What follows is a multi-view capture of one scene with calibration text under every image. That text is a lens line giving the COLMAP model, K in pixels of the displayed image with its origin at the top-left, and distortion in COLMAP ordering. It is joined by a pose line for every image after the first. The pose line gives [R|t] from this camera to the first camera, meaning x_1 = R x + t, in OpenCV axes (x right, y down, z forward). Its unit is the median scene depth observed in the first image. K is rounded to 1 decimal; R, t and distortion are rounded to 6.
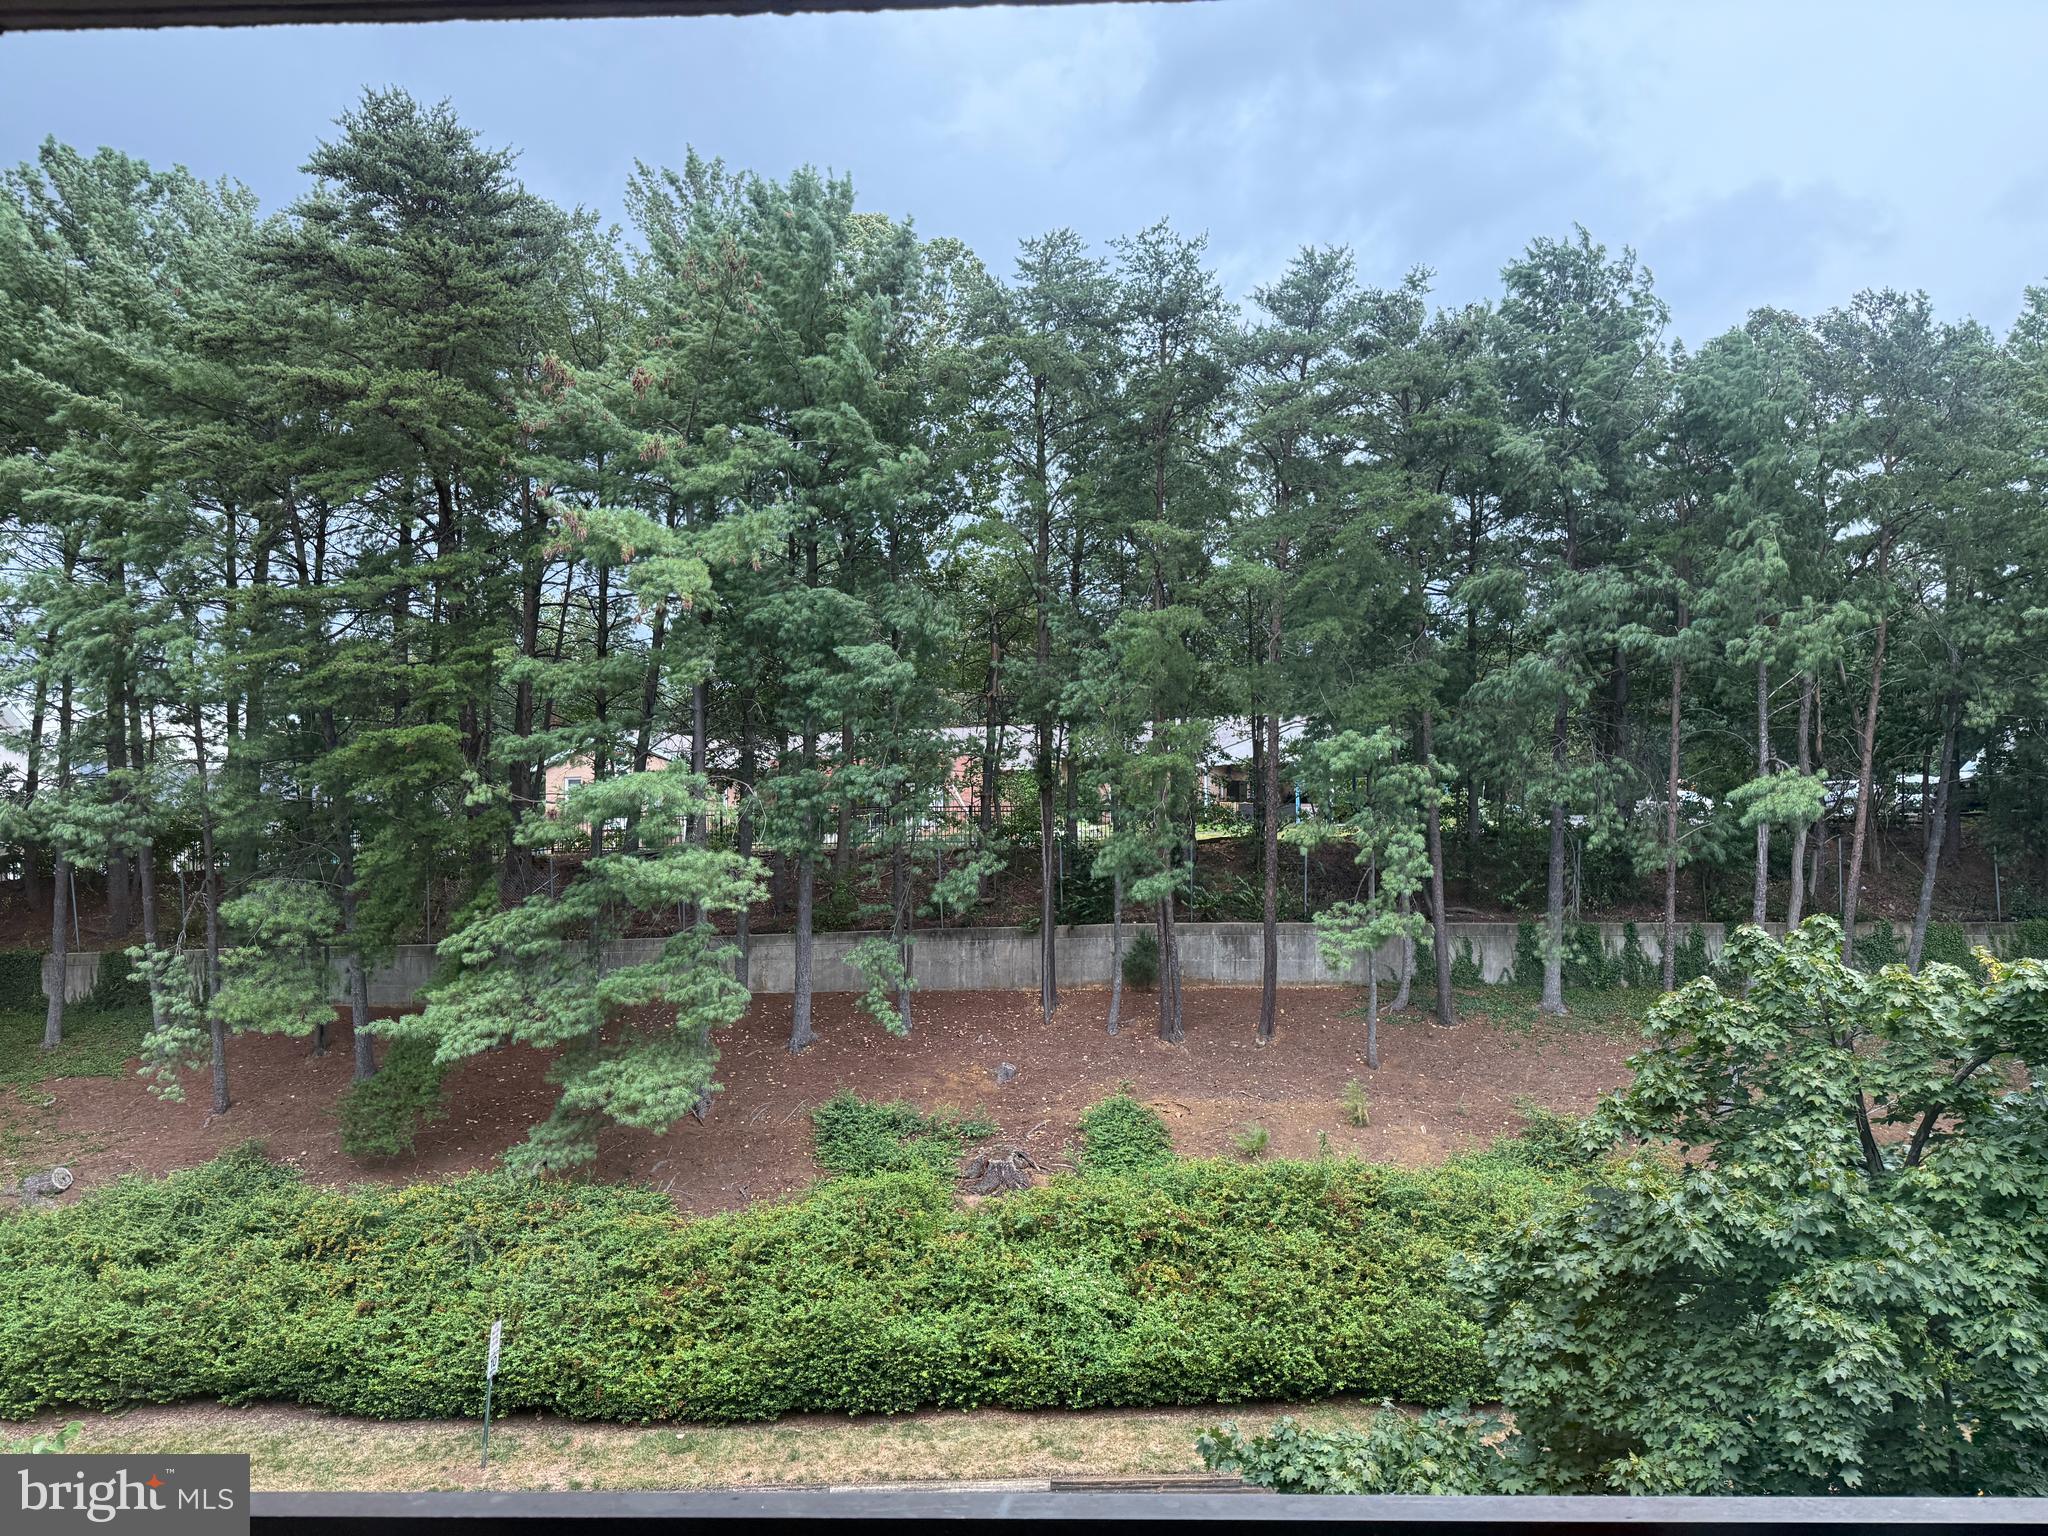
lens RADIAL K [[1444.7, 0, 1017.3], [0, 1444.7, 772.0], [0, 0, 1]] dist [0.117731, -0.149641]
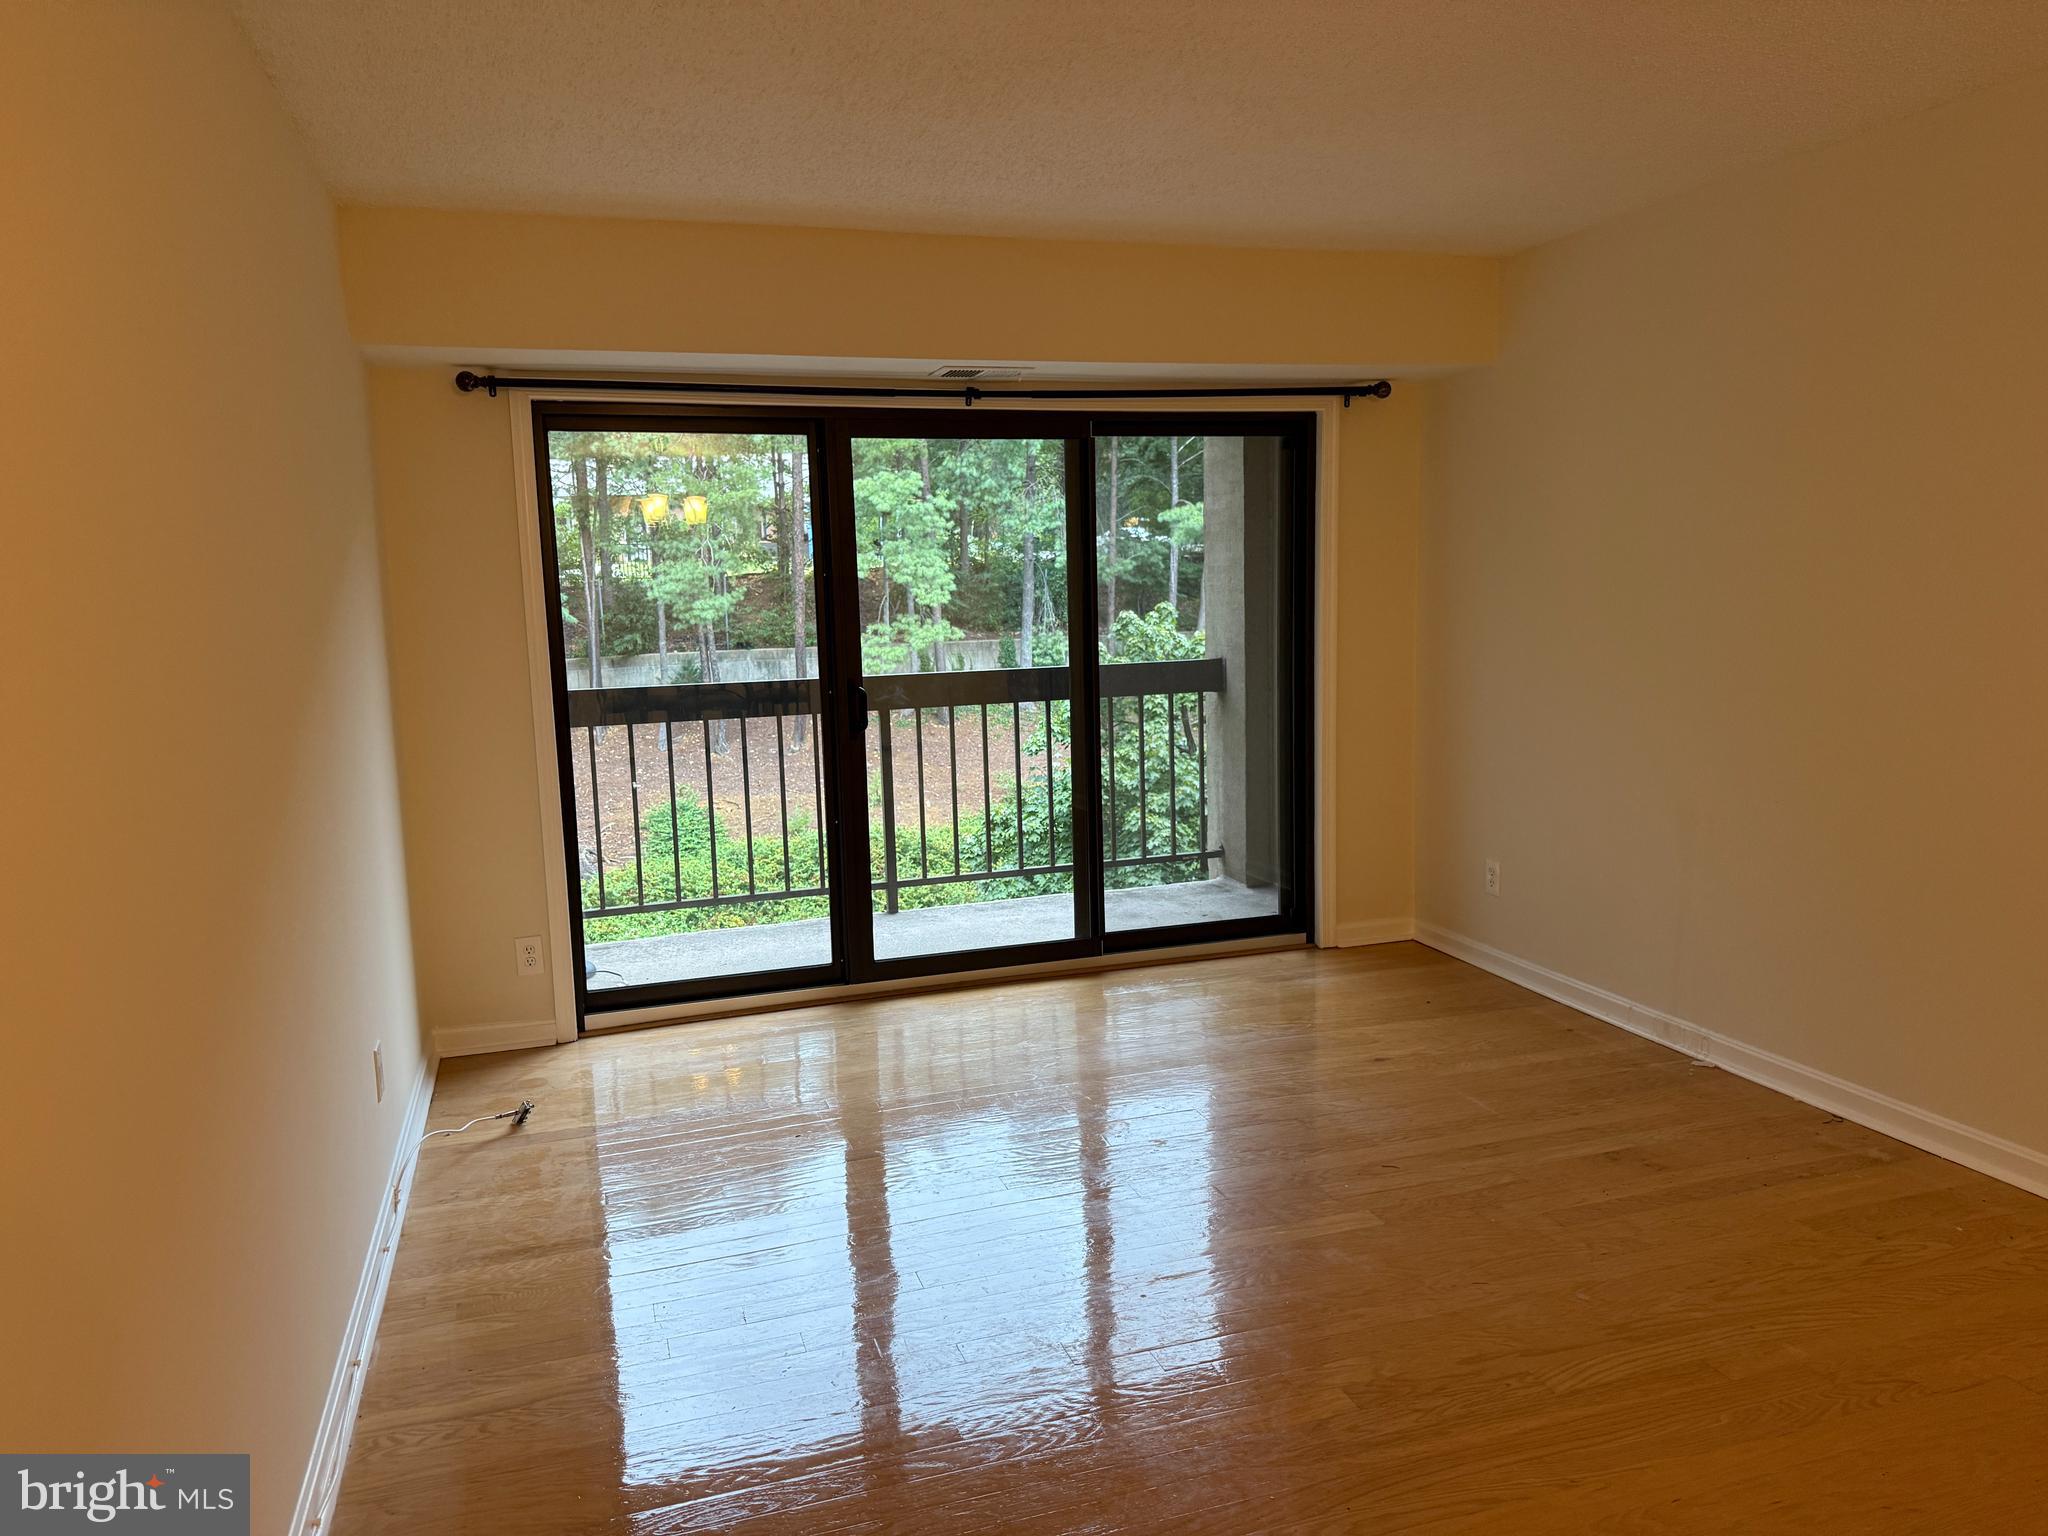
lens RADIAL K [[1444.7, 0, 1017.3], [0, 1444.7, 772.0], [0, 0, 1]] dist [0.117731, -0.149641]
pose [[0.942674, -0.063712, 0.327578, -0.065979], [0.004914, 0.984150, 0.177268, -0.001792], [-0.333680, -0.165496, 0.928046, -0.205387]]
